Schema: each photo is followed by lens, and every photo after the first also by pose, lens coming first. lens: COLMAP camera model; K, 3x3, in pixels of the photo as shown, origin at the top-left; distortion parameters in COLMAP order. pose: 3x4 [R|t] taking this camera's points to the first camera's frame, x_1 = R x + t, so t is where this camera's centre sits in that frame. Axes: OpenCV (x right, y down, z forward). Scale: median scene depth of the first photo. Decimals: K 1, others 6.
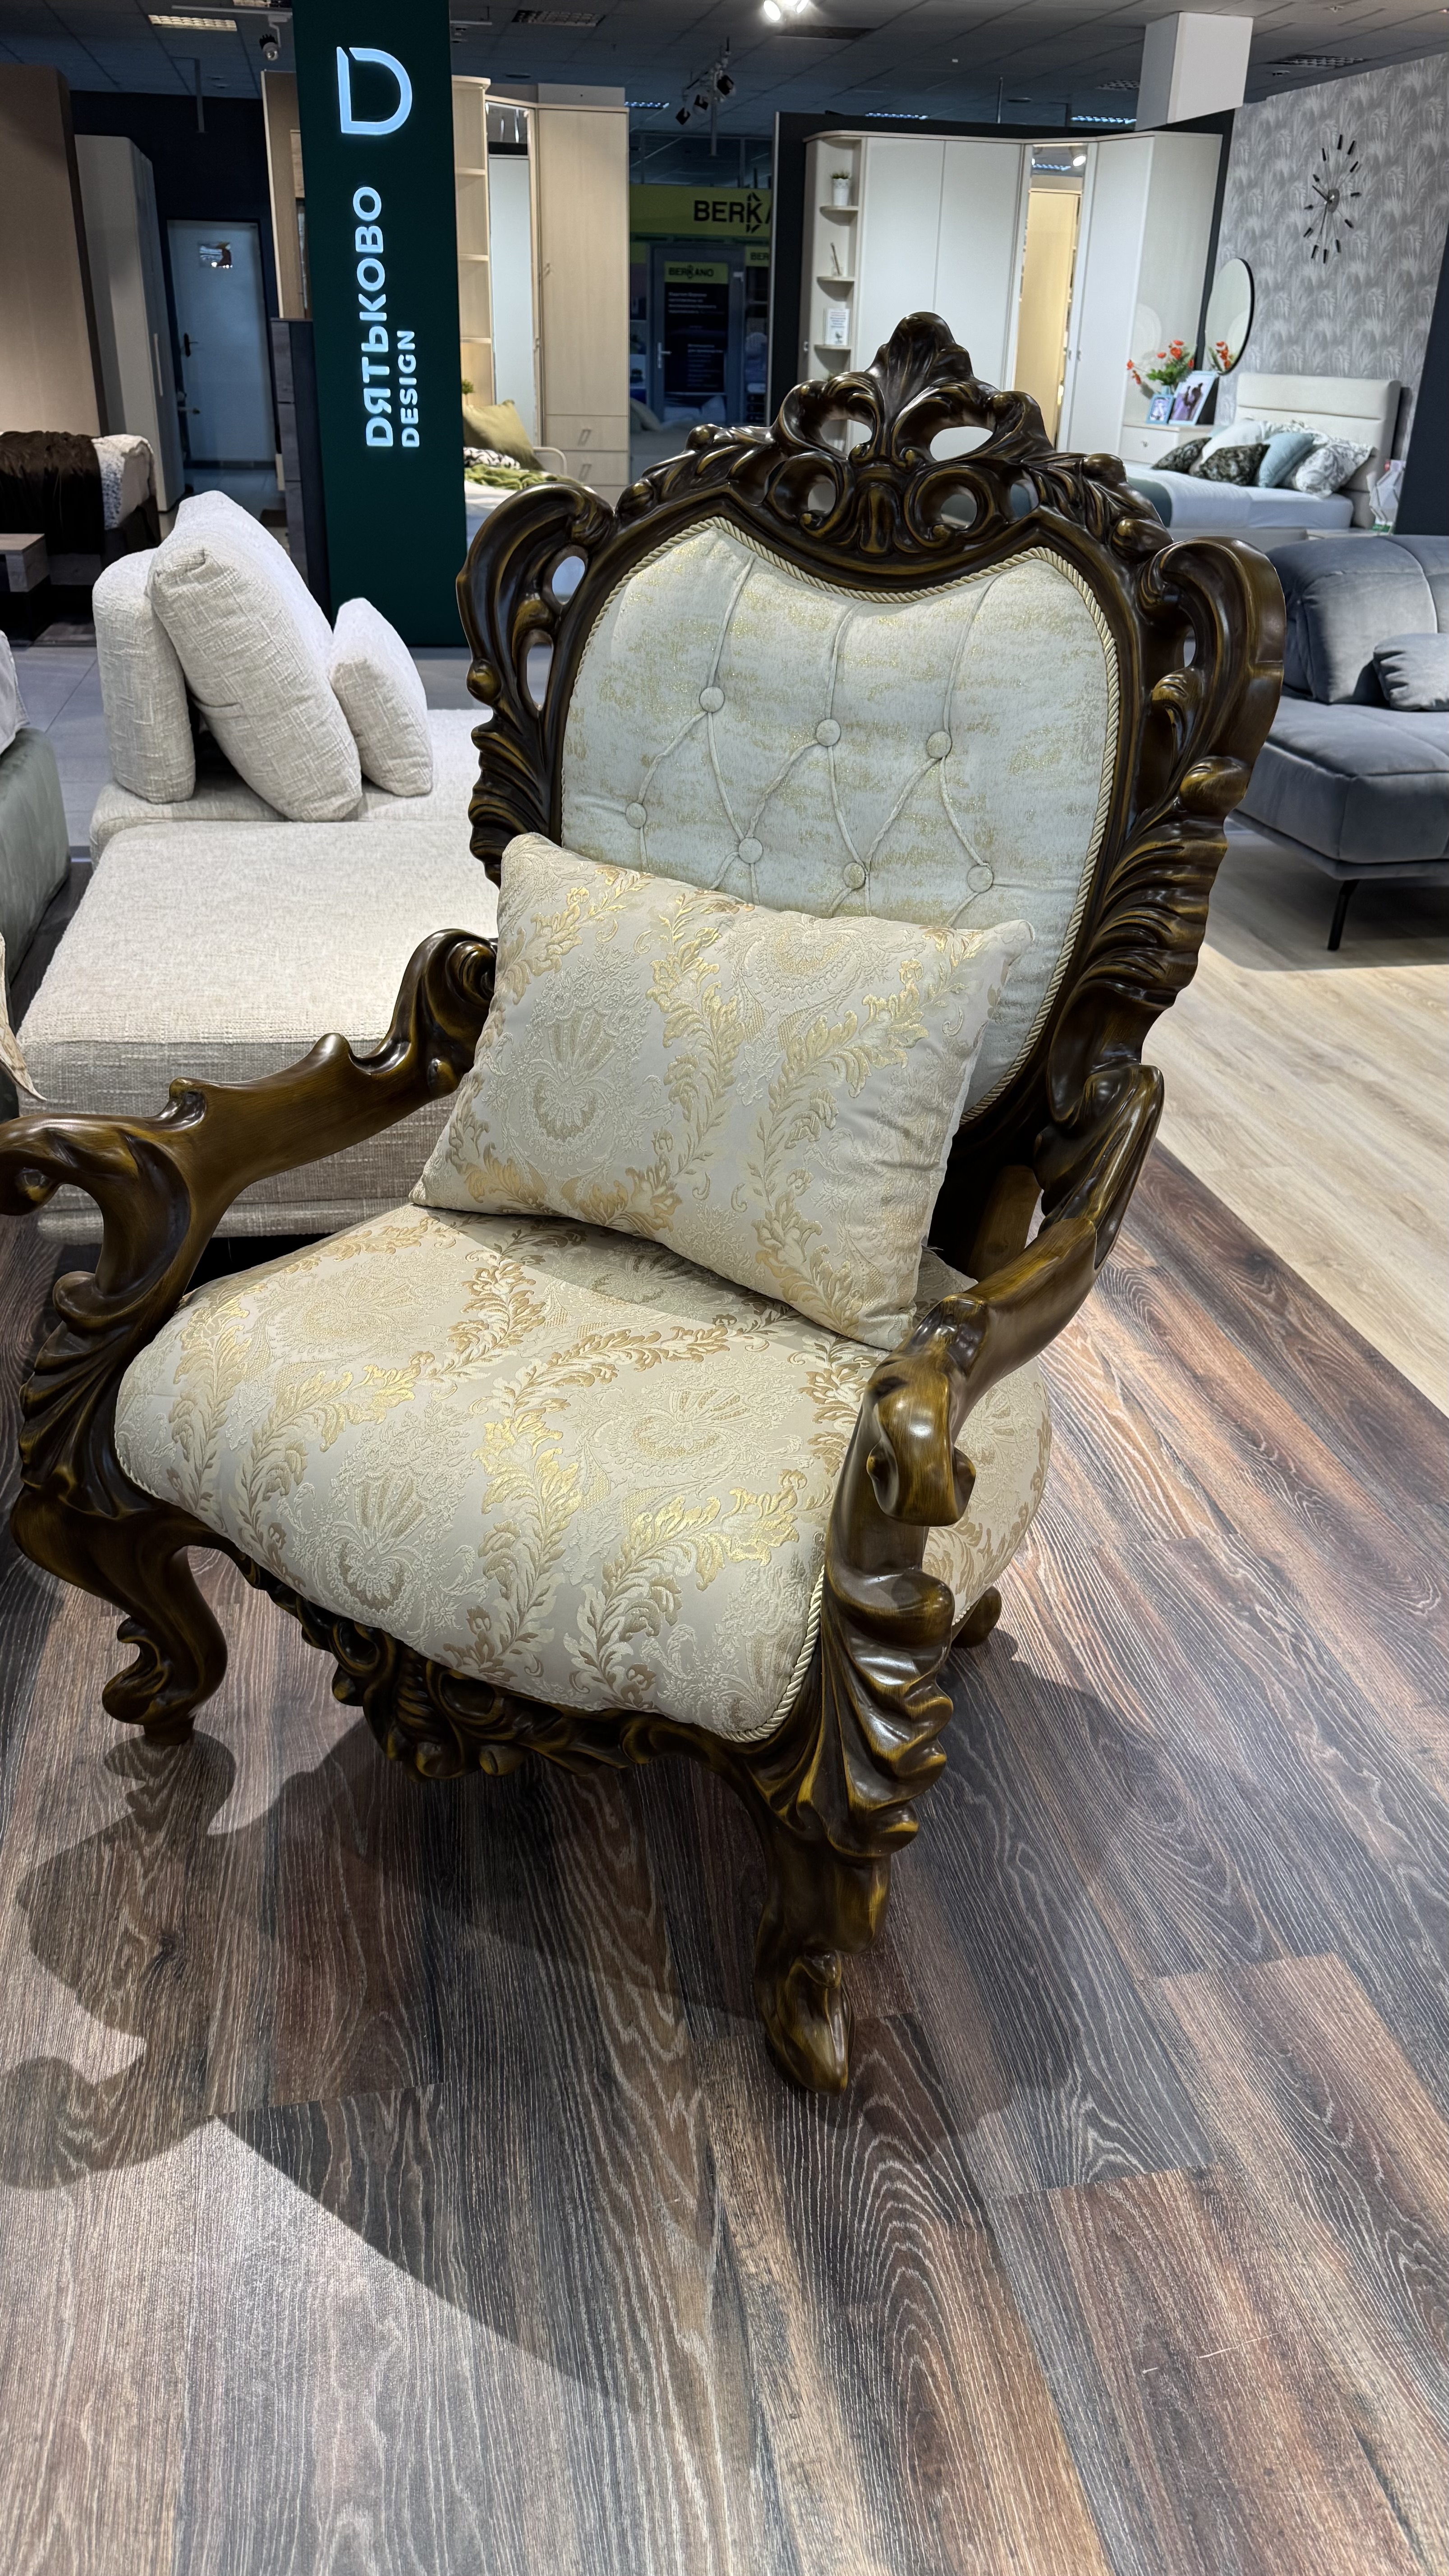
lens RADIAL K [[1815.5, 0, 724.5], [0, 1815.5, 1288.0], [0, 0, 1]] dist [0.149216, -0.330397]
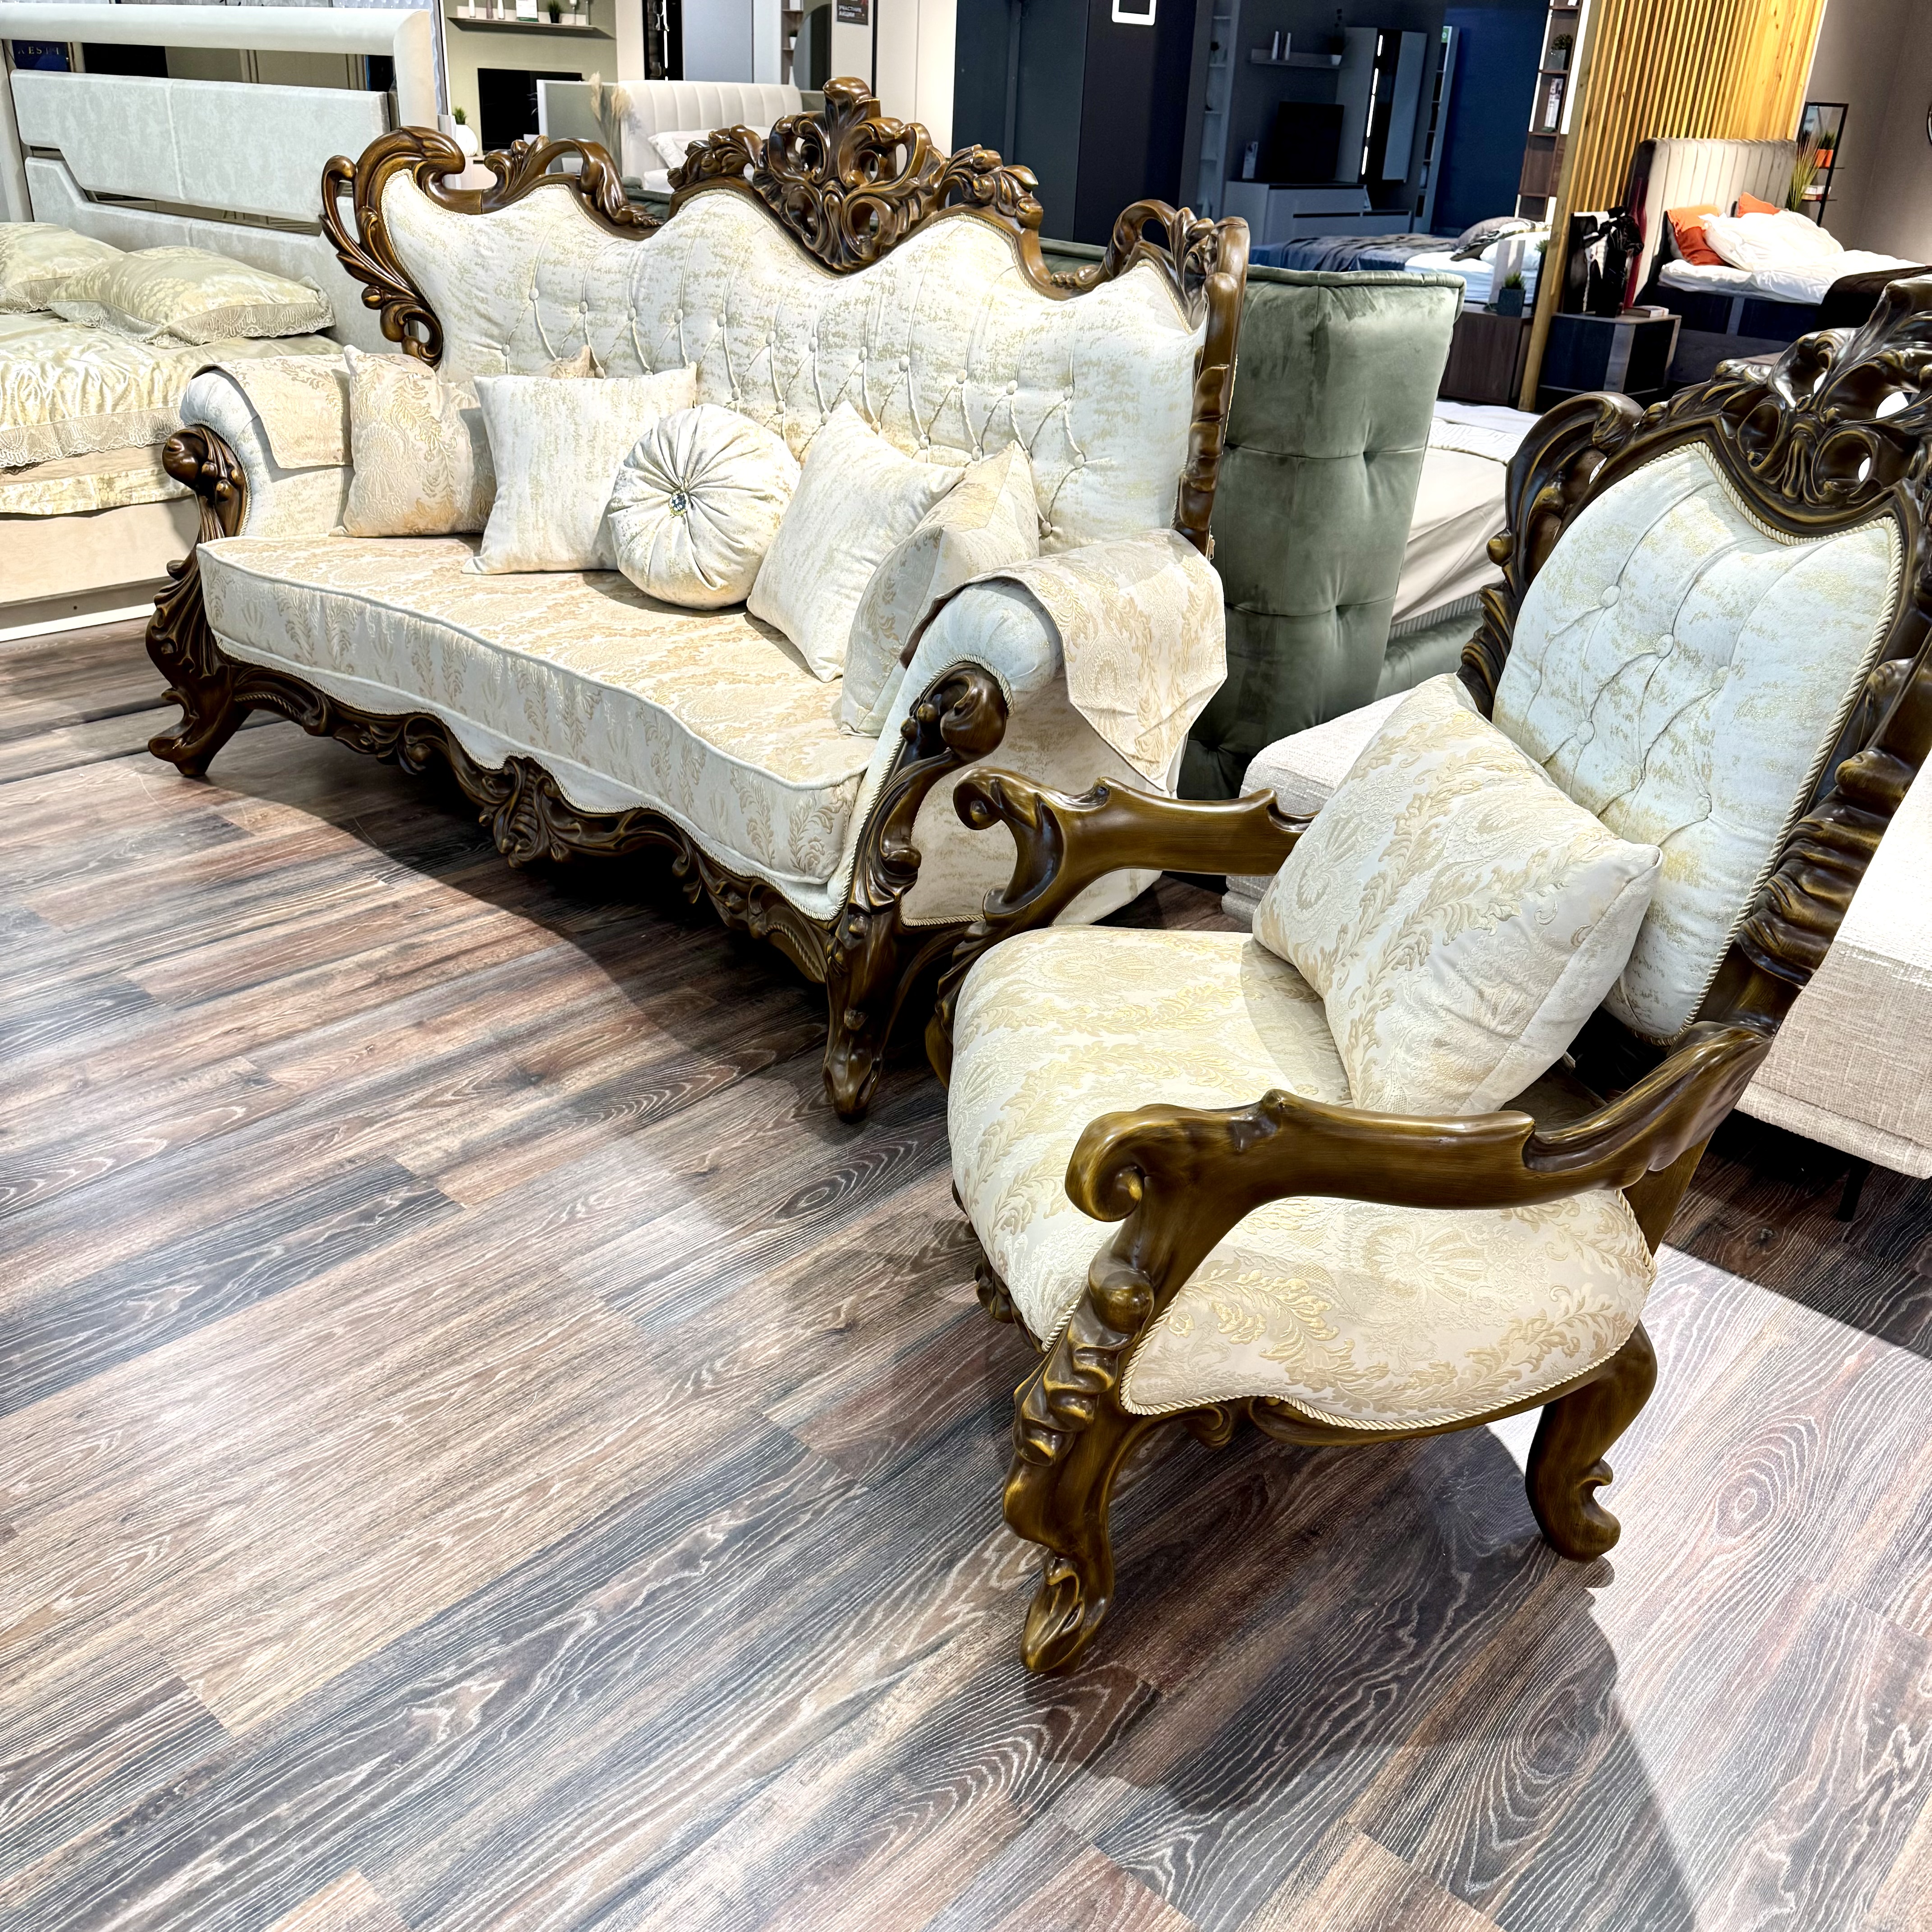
lens RADIAL K [[1794.9, 0, 963.9], [0, 1794.9, 973.3], [0, 0, 1]] dist [0.182584, -0.401741]
pose [[0.600375, 0.355012, -0.716601, 0.684078], [-0.392446, 0.911542, 0.122792, -0.107995], [0.696804, 0.207506, 0.686589, 0.036883]]
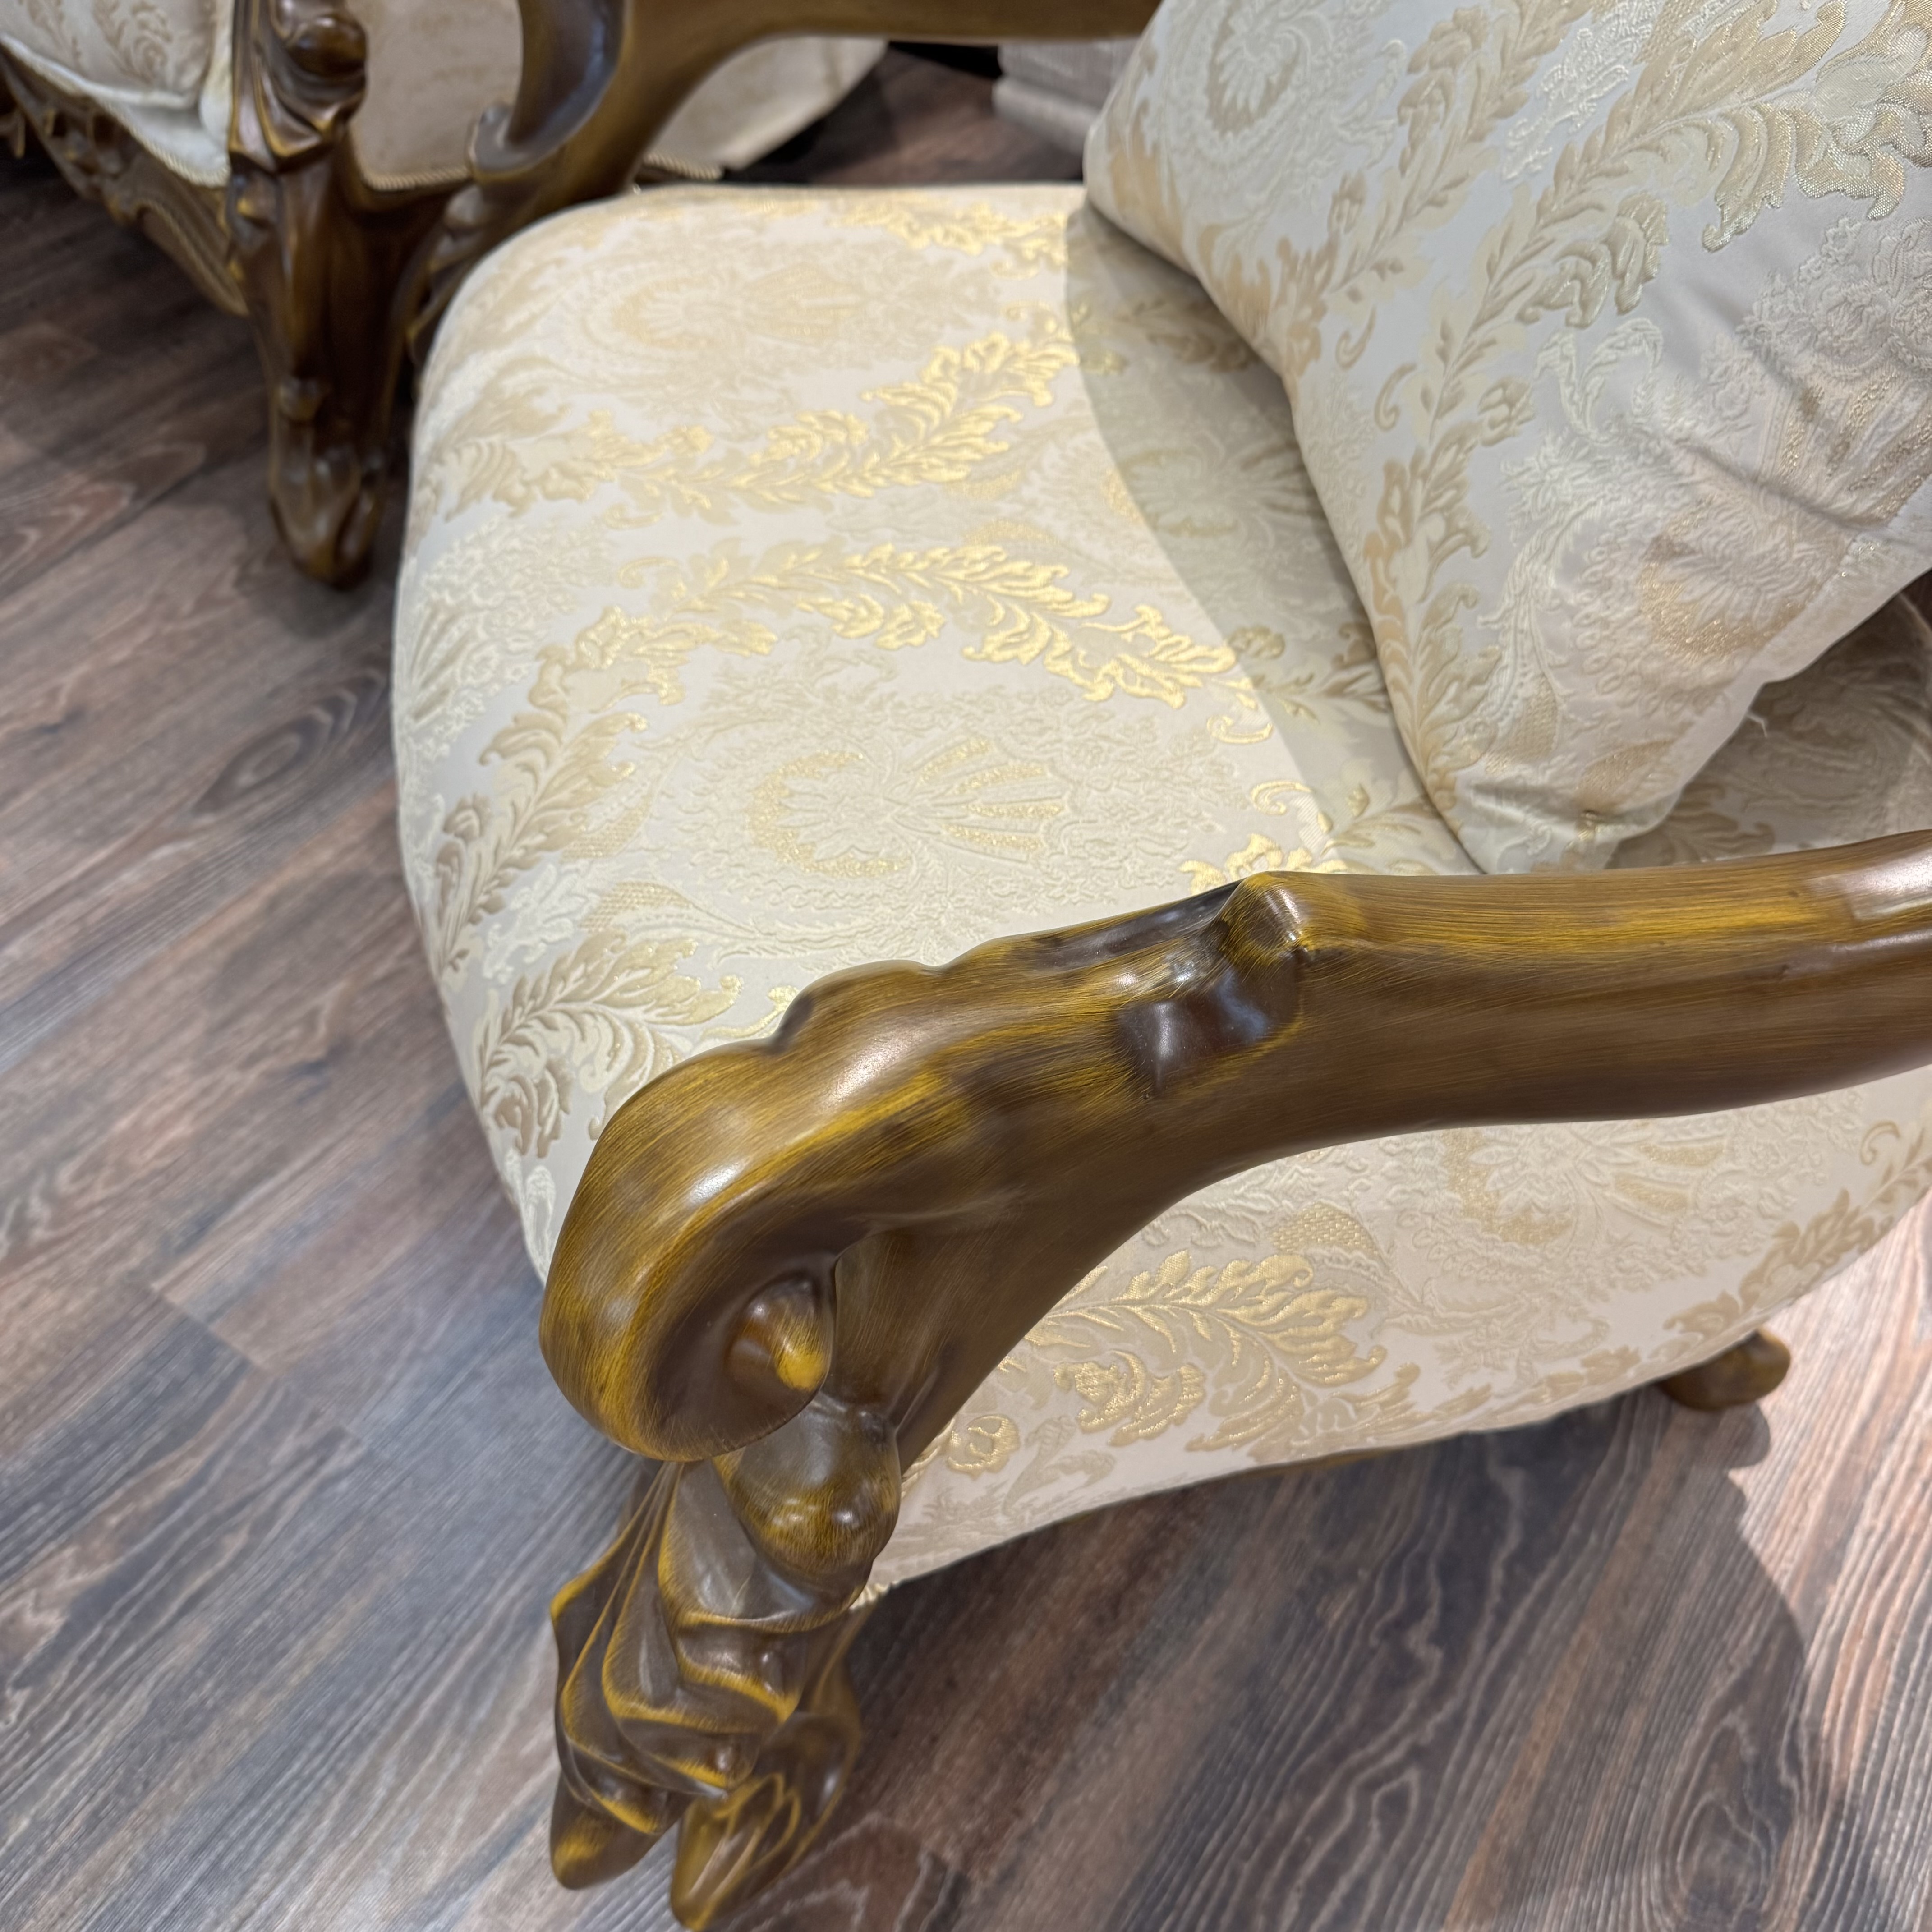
lens RADIAL K [[1861.9, 0, 969.9], [0, 1861.9, 981.1], [0, 0, 1]] dist [0.053863, -0.128861]
pose [[0.710691, 0.541573, -0.449017, 0.210318], [-0.356561, 0.827499, 0.433717, -0.091528], [0.606451, -0.148137, 0.781200, 0.585074]]
